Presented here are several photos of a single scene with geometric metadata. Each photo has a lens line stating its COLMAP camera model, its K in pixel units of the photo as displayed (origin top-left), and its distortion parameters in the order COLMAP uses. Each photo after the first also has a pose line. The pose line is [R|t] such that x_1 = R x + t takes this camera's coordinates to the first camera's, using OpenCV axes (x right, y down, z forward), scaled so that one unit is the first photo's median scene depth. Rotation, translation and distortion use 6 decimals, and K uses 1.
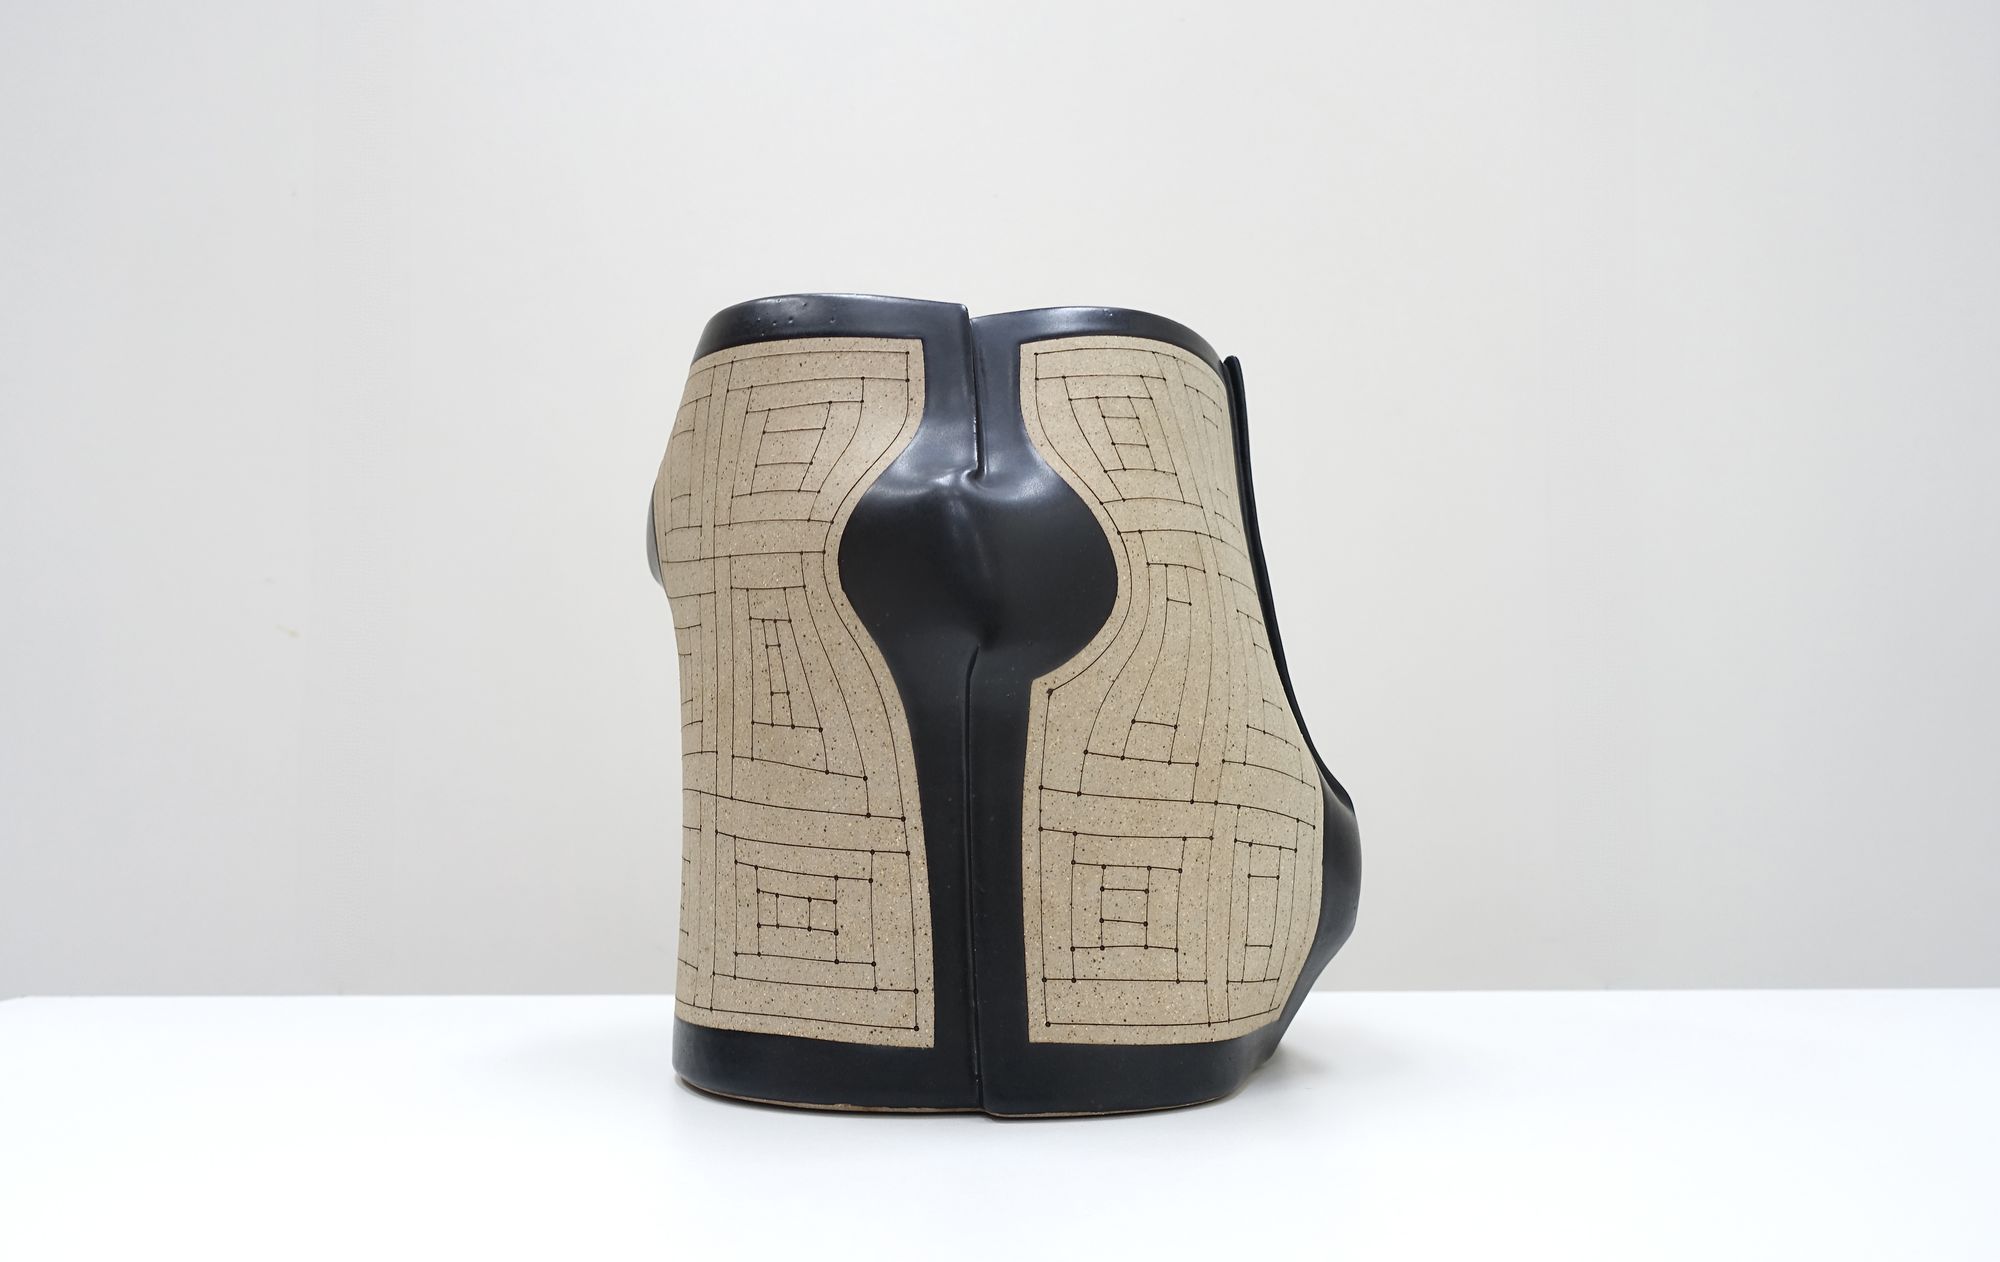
lens RADIAL K [[1402.3, 0, 983.9], [0, 1402.3, 644.3], [0, 0, 1]] dist [0.006217, -0.000472]
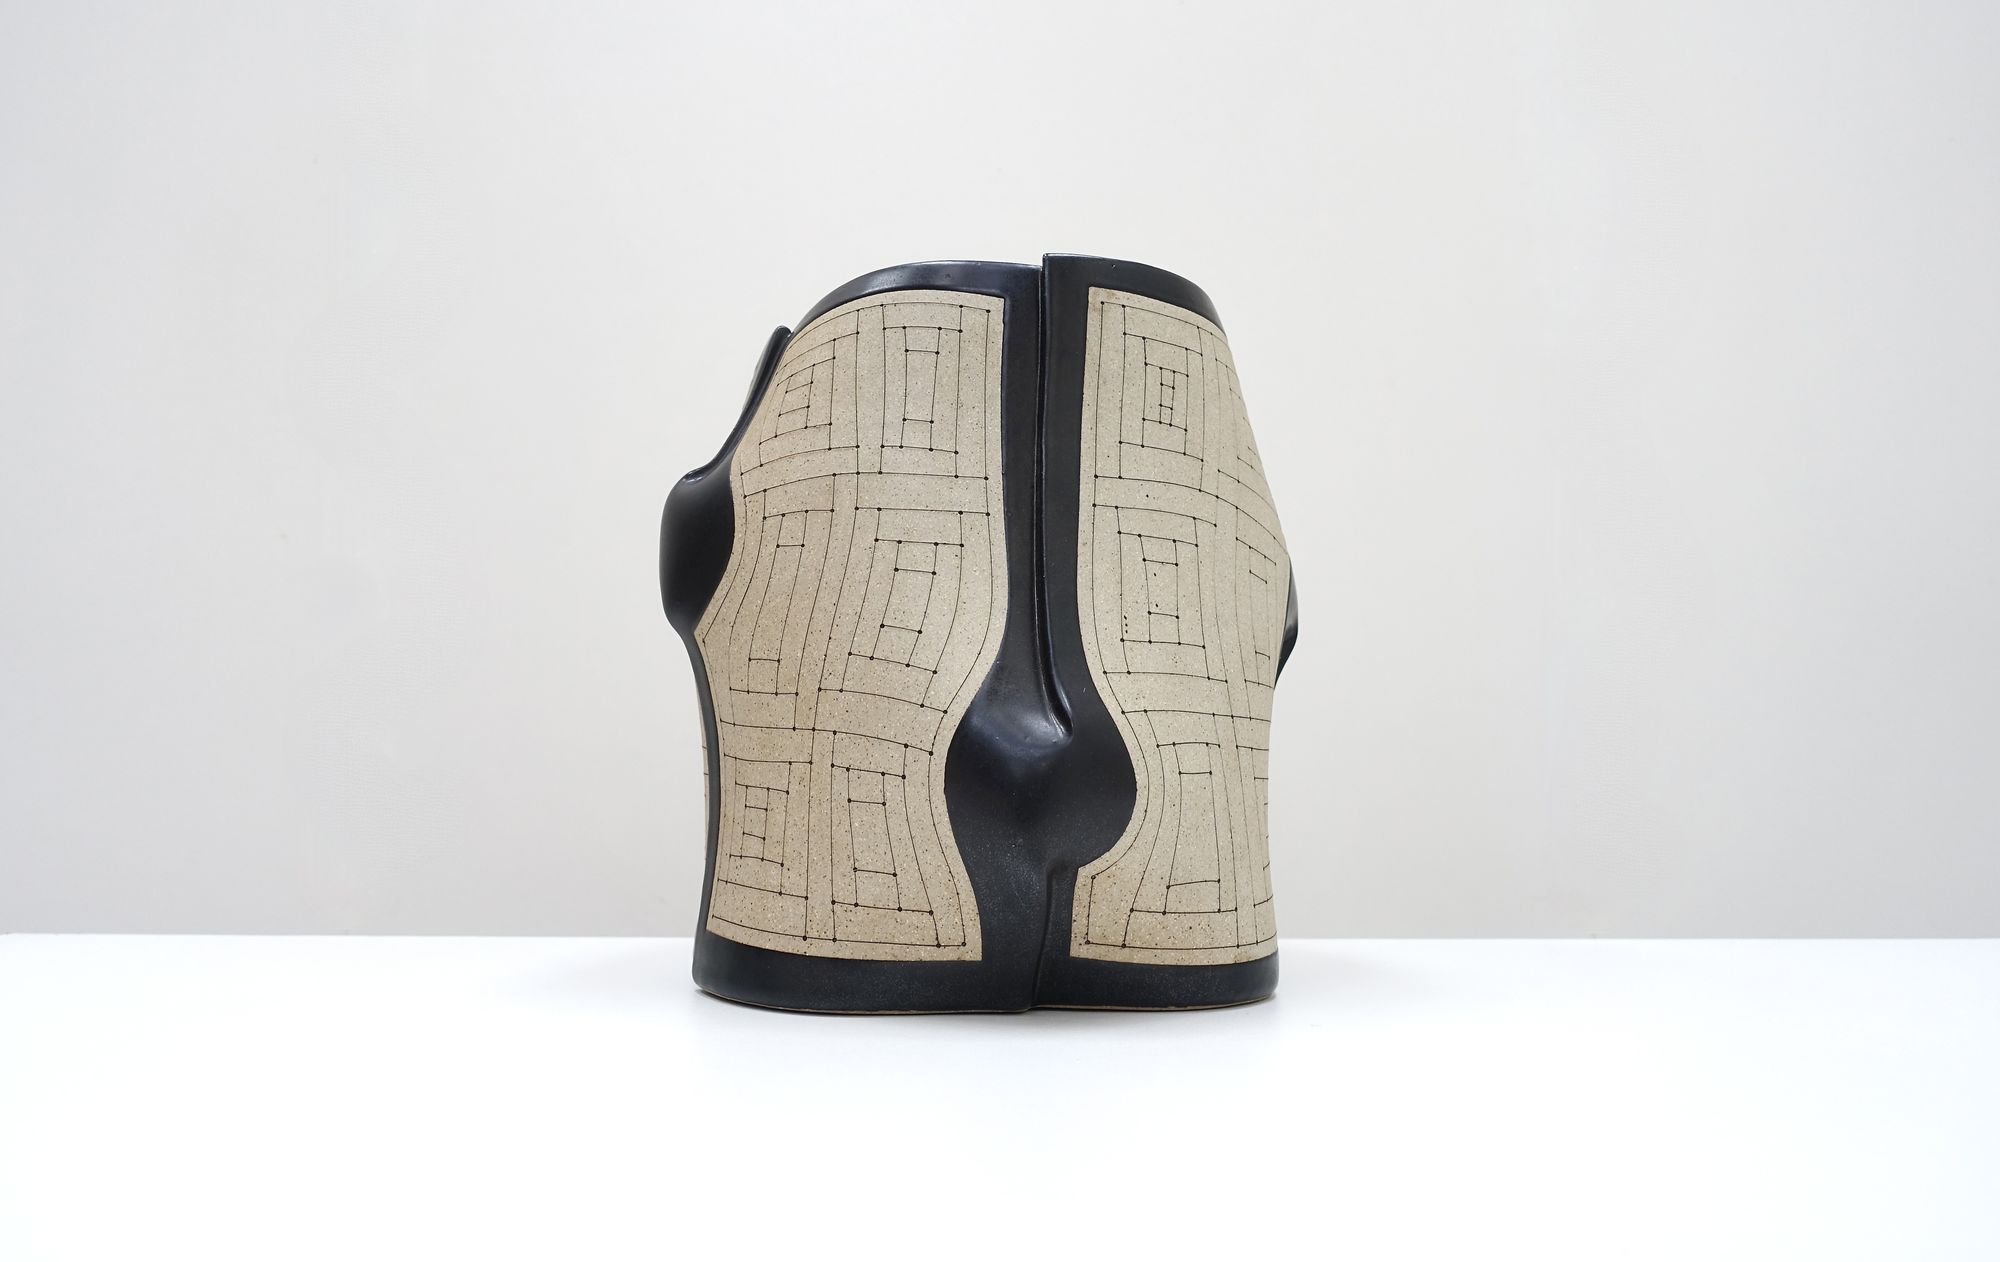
lens RADIAL K [[1402.3, 0, 1015.4], [0, 1402.3, 589.4], [0, 0, 1]] dist [0.006217, -0.000472]
pose [[0.409379, -0.120884, -0.904321, 1.216308], [0.096743, 0.991347, -0.088722, 0.119171], [0.907221, -0.051166, 0.417532, 0.715837]]
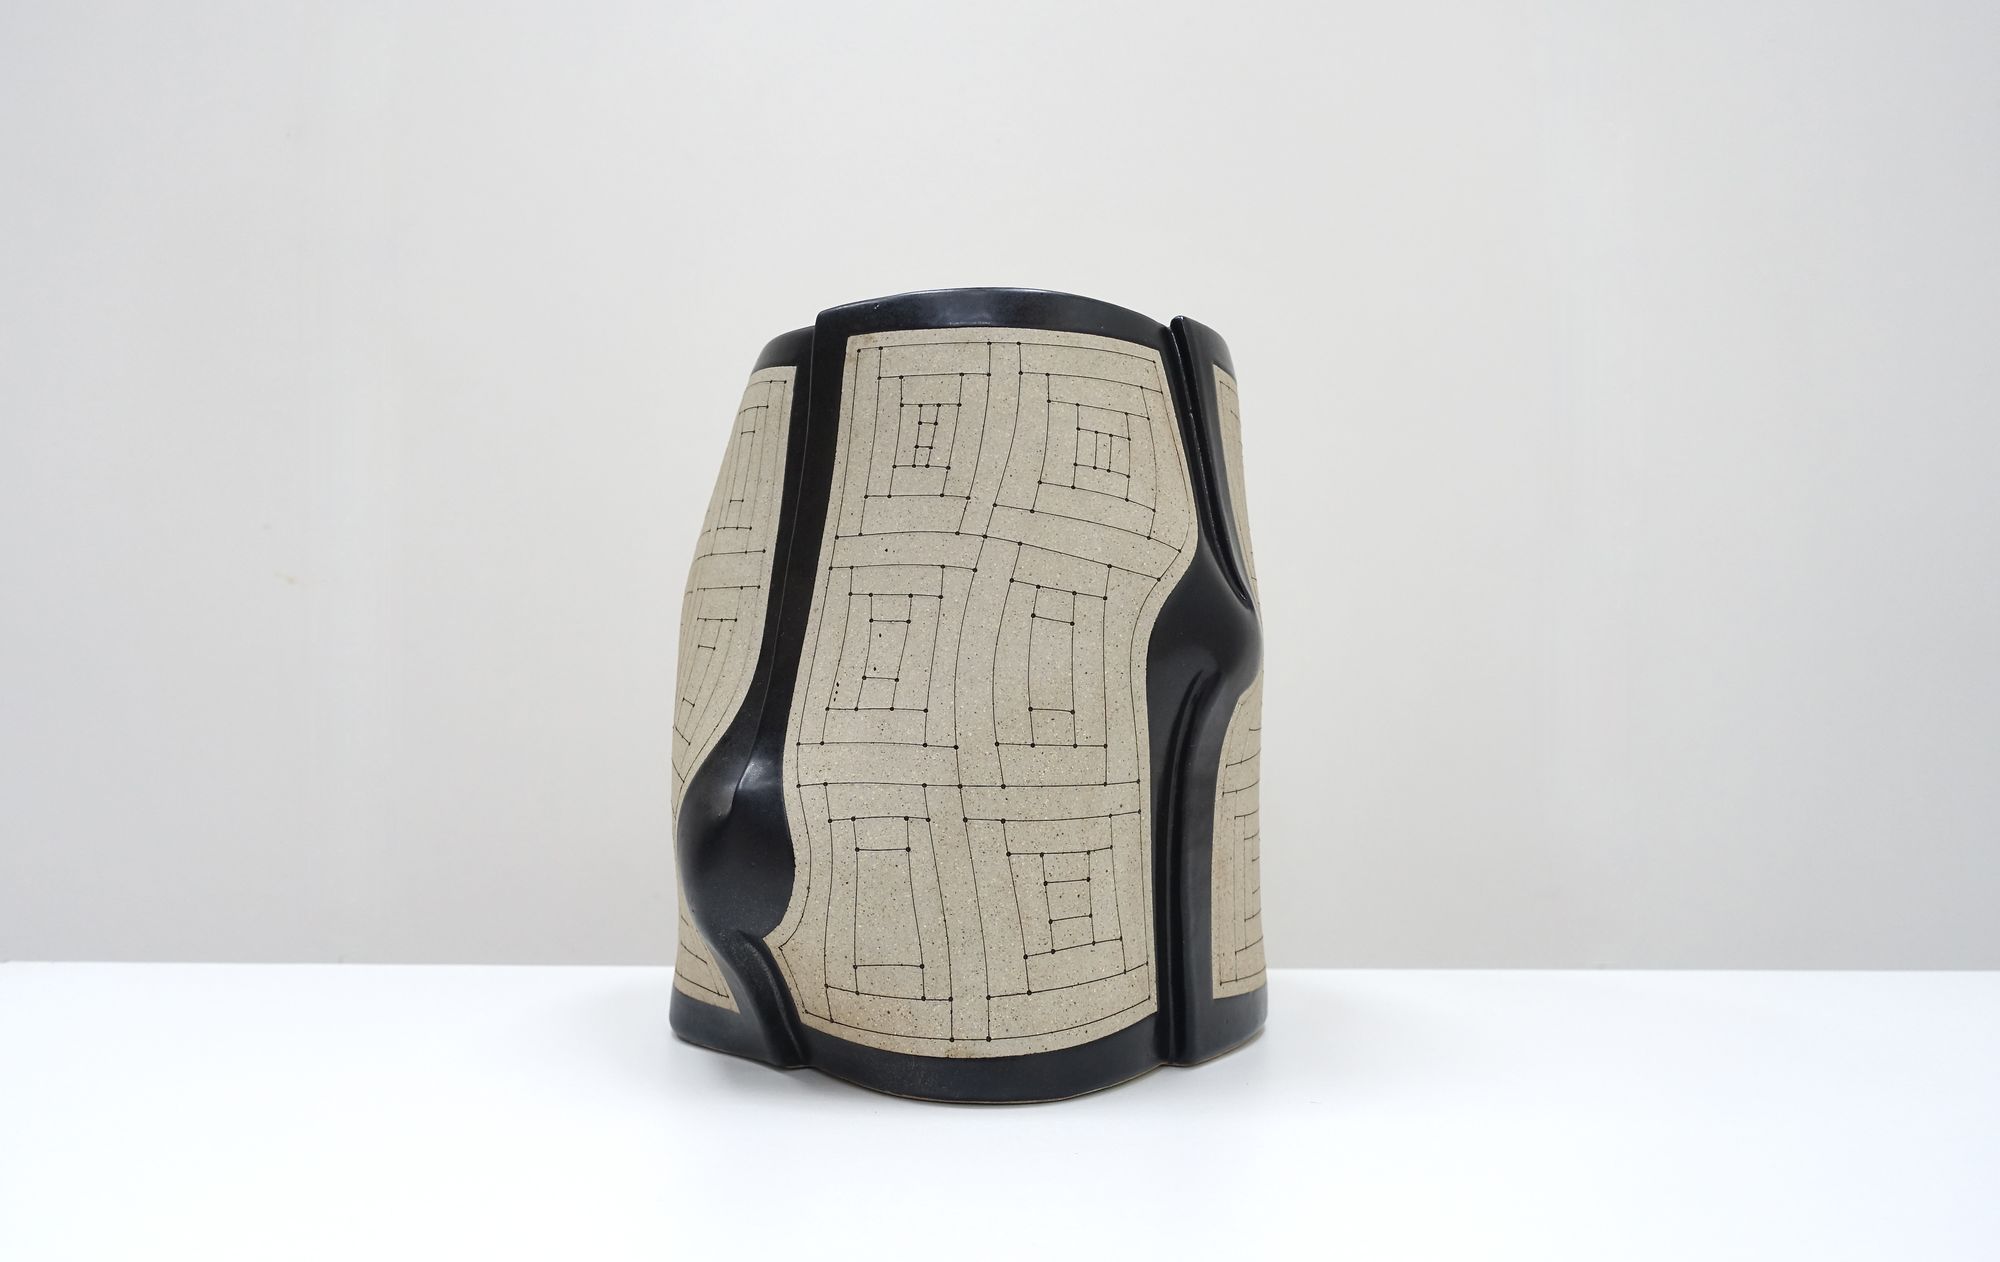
lens RADIAL K [[1402.3, 0, 997.2], [0, 1402.3, 627.1], [0, 0, 1]] dist [0.006217, -0.000472]
pose [[-0.391273, -0.065346, -0.917952, 1.187167], [0.098287, 0.988803, -0.112285, 0.139807], [0.915011, -0.134157, -0.380470, 1.758377]]
